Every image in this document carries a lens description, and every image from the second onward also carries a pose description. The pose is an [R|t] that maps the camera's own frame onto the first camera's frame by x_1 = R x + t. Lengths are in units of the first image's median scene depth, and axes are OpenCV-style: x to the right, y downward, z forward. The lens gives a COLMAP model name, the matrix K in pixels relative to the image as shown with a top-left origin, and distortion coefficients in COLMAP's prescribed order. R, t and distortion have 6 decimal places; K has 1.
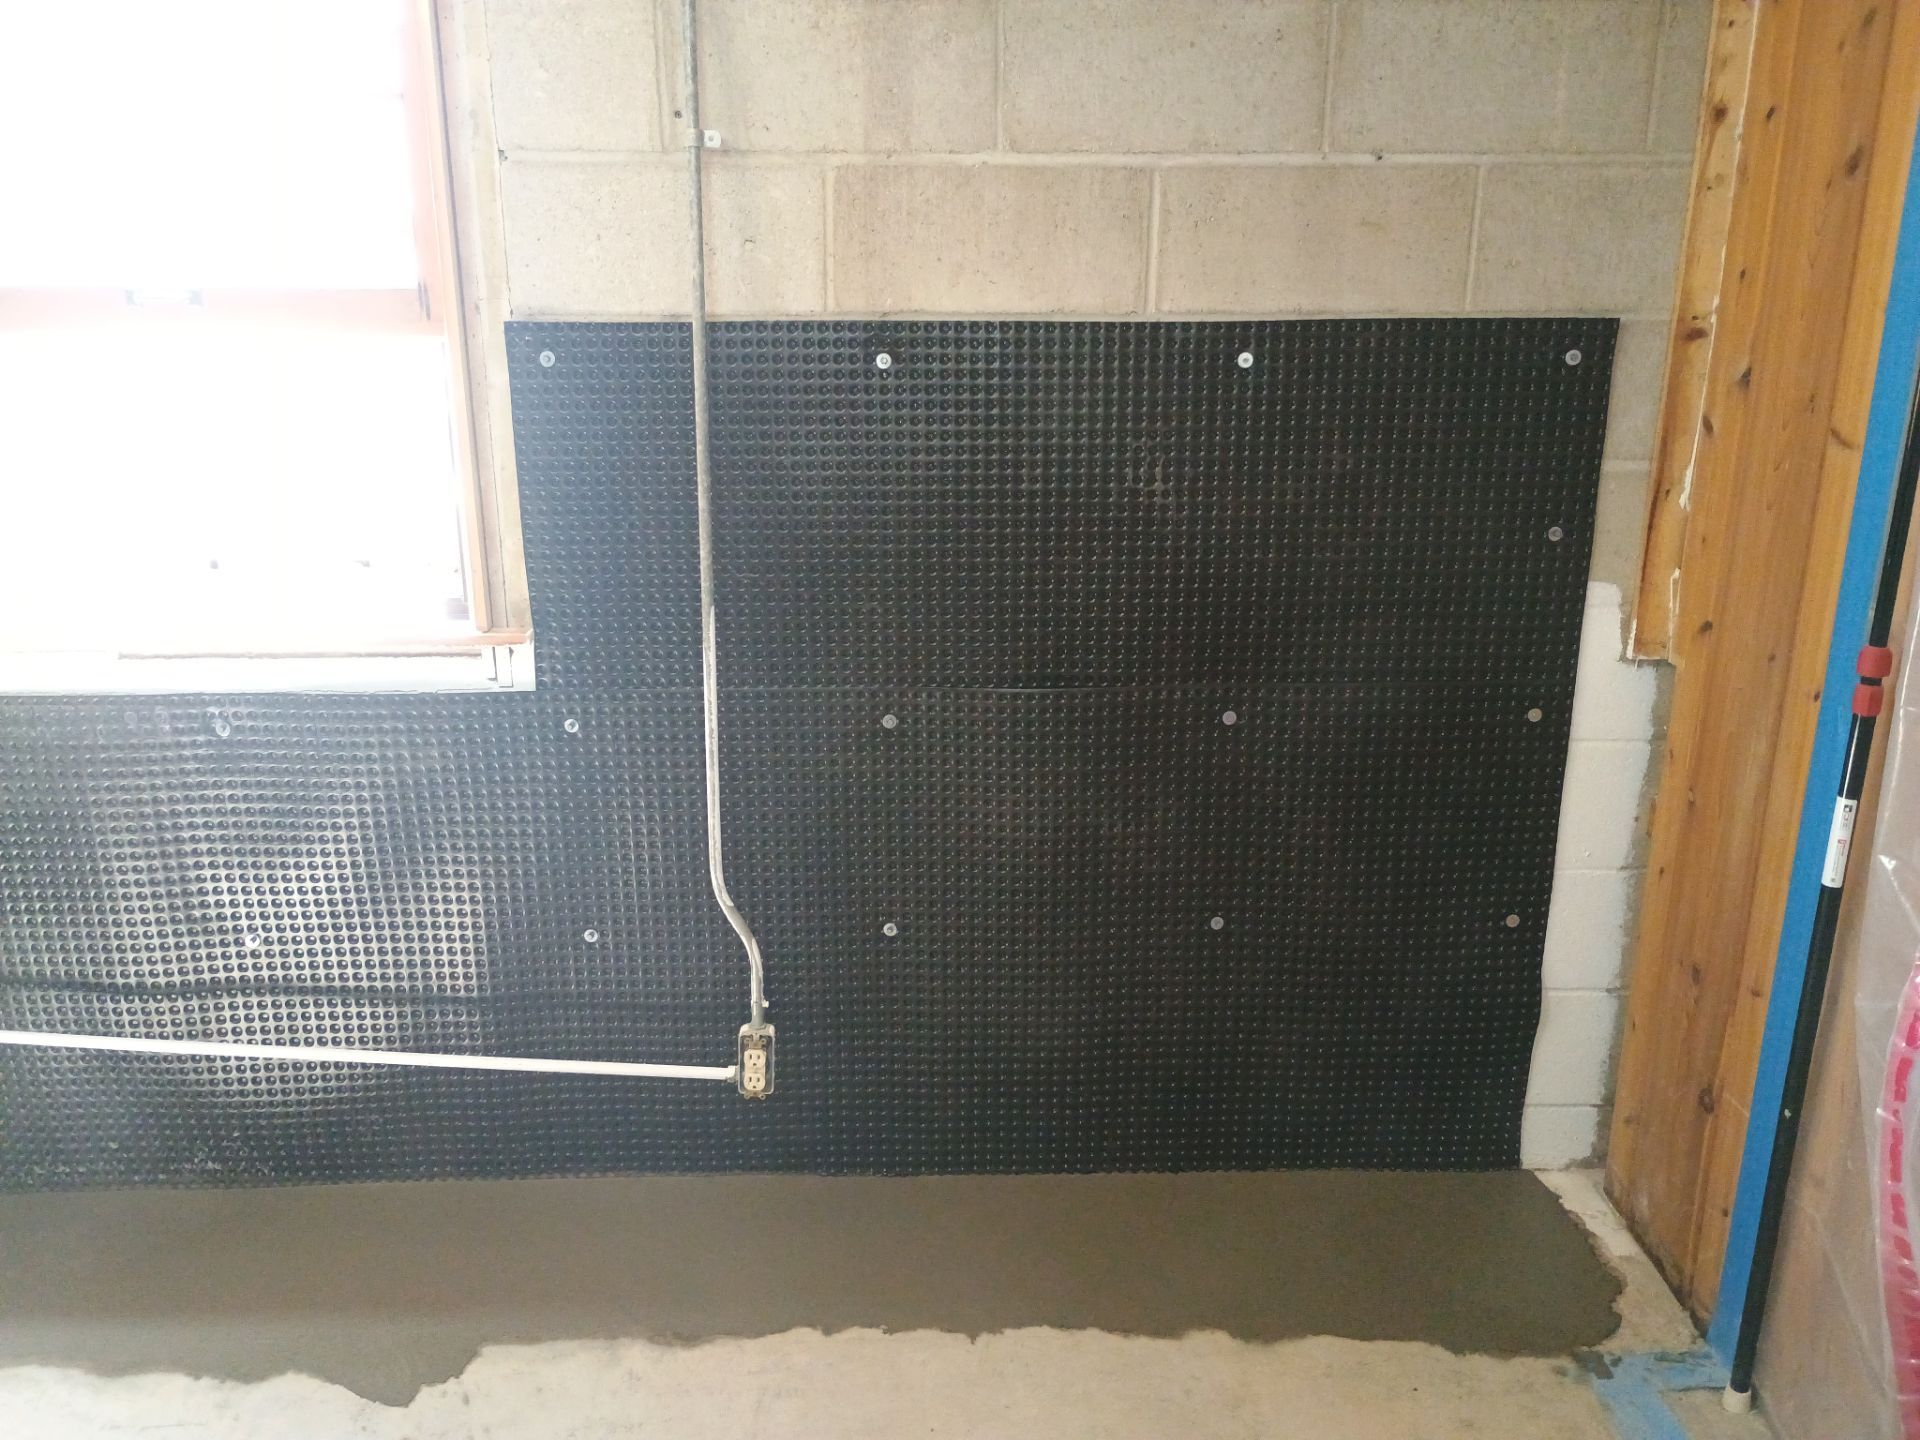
lens RADIAL K [[1628.4, 0, 955.6], [0, 1628.4, 737.3], [0, 0, 1]] dist [0.059517, -0.074688]
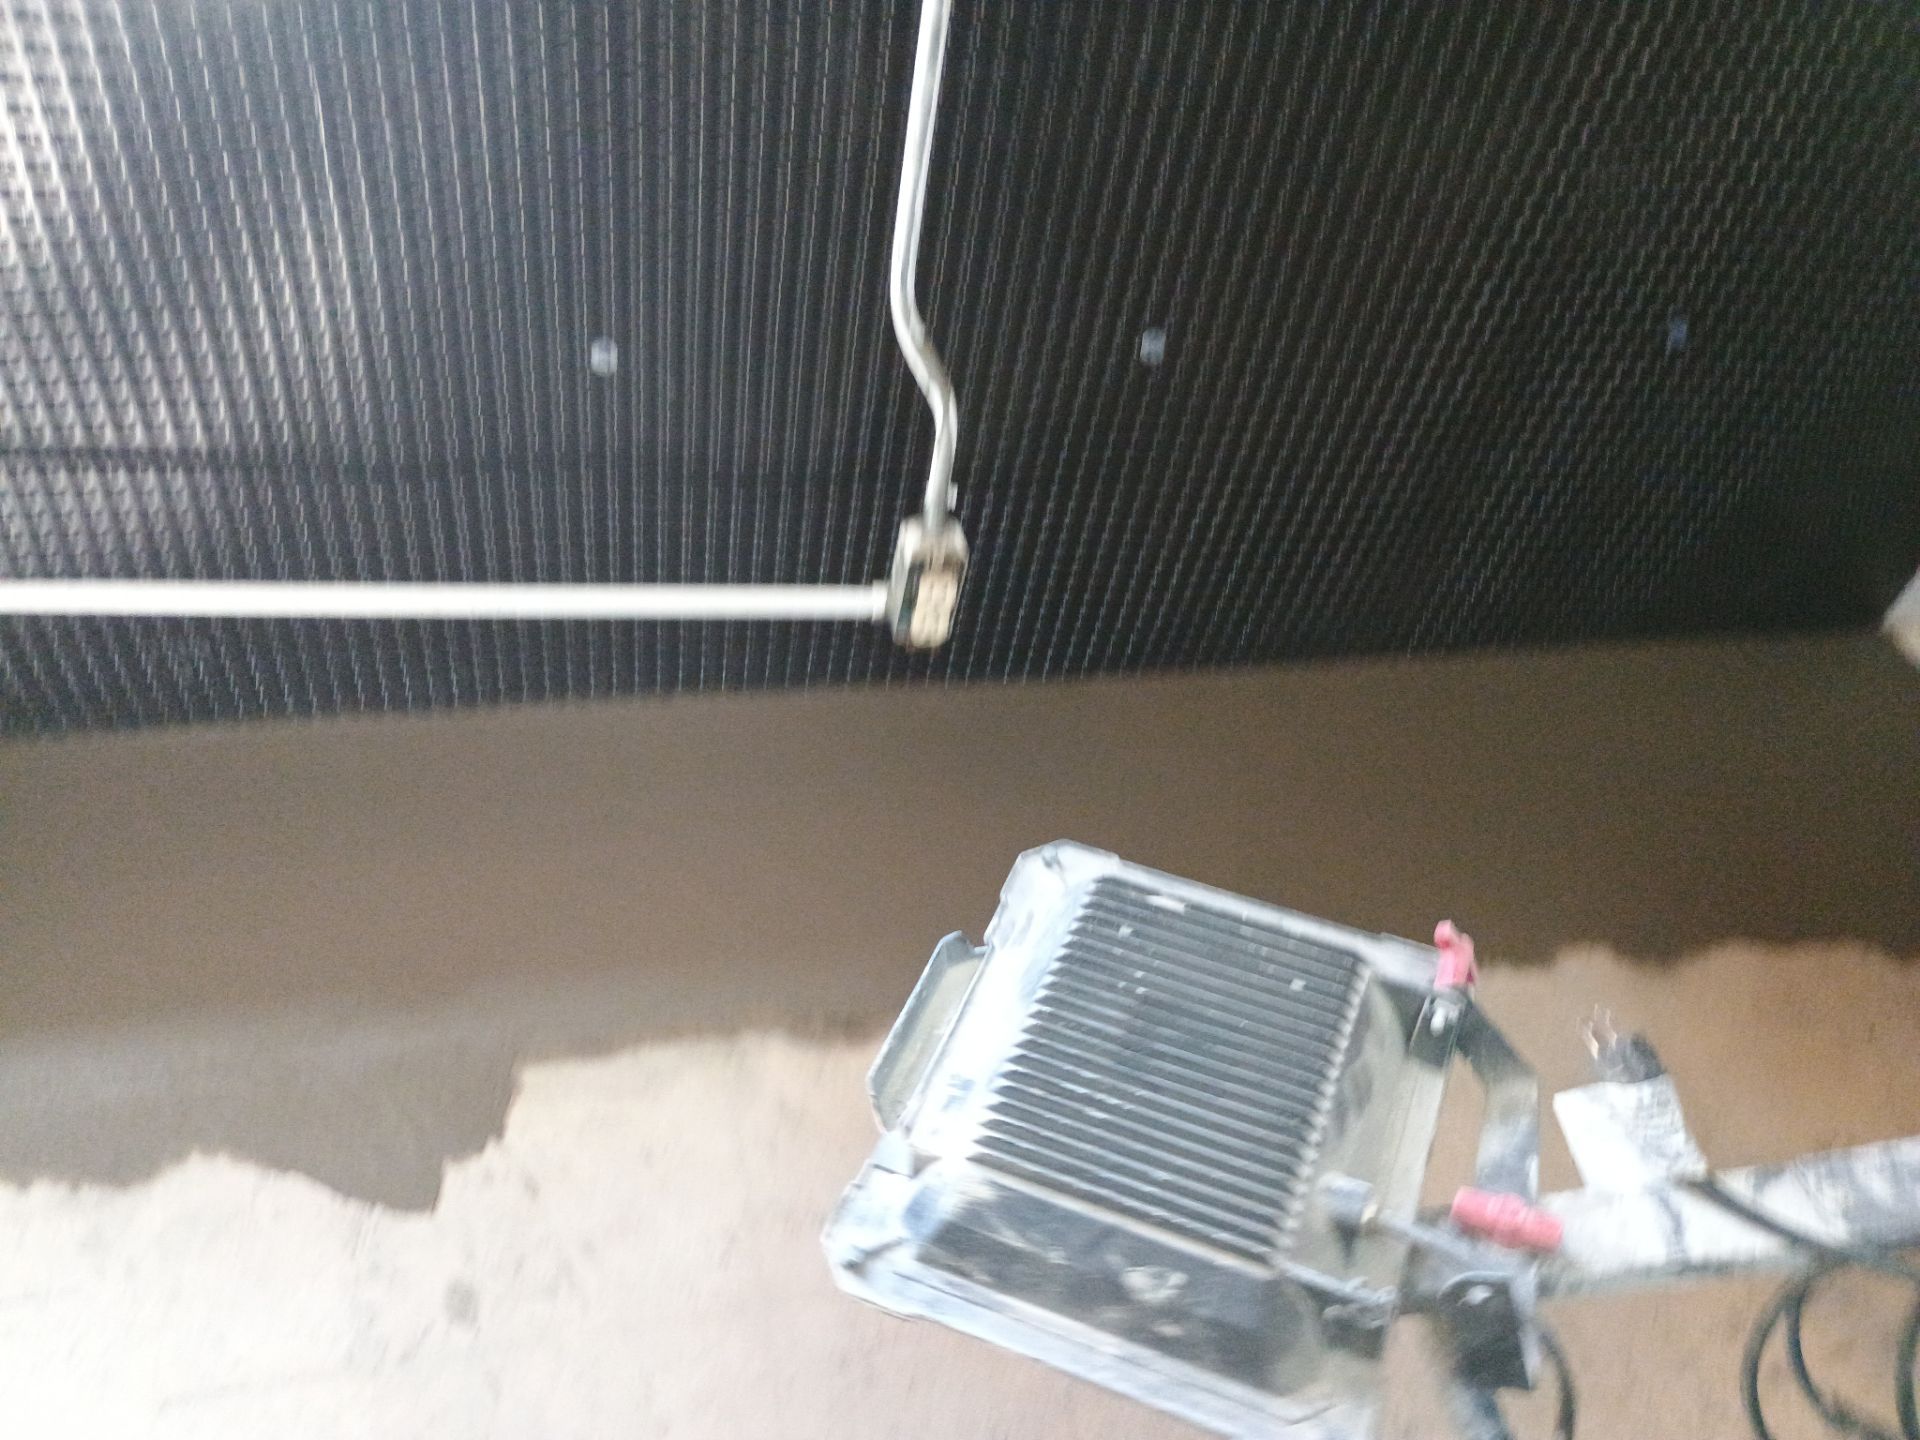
lens RADIAL K [[1628.4, 0, 958.1], [0, 1628.4, 722.7], [0, 0, 1]] dist [0.059517, -0.074688]
pose [[0.973449, -0.048686, 0.223668, -0.256753], [-0.084498, 0.831682, 0.548785, -0.081937], [-0.212739, -0.553113, 0.805486, 0.542510]]
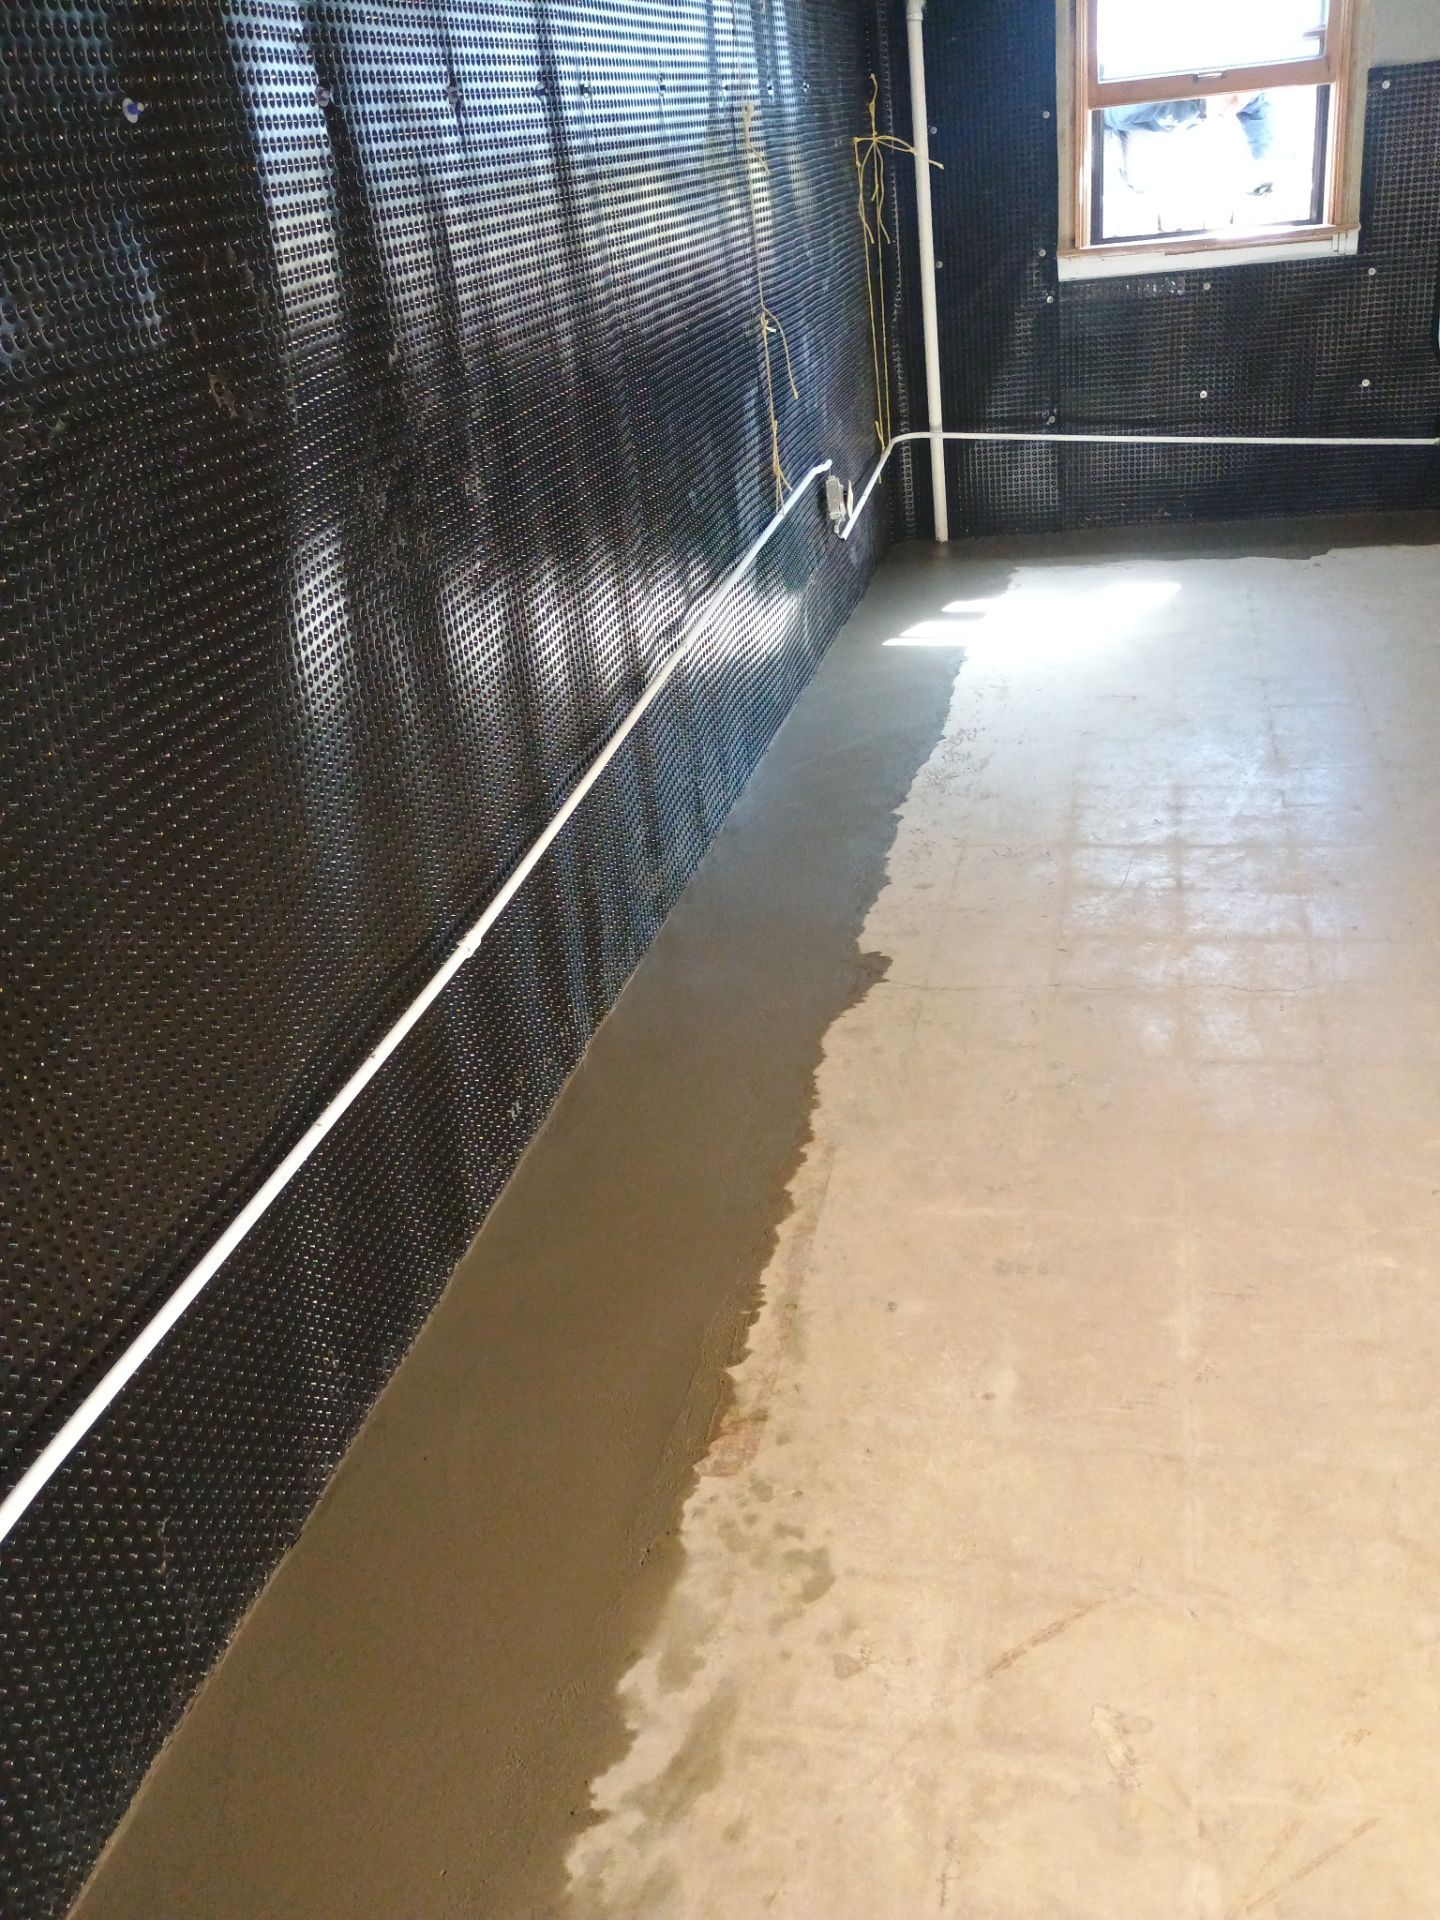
lens RADIAL K [[1628.4, 0, 716.0], [0, 1628.4, 971.0], [0, 0, 1]] dist [0.059517, -0.074688]
pose [[0.956920, 0.033989, -0.288356, -0.423613], [0.015054, 0.985981, 0.166178, 0.553593], [0.289962, -0.163360, 0.942993, -1.521116]]
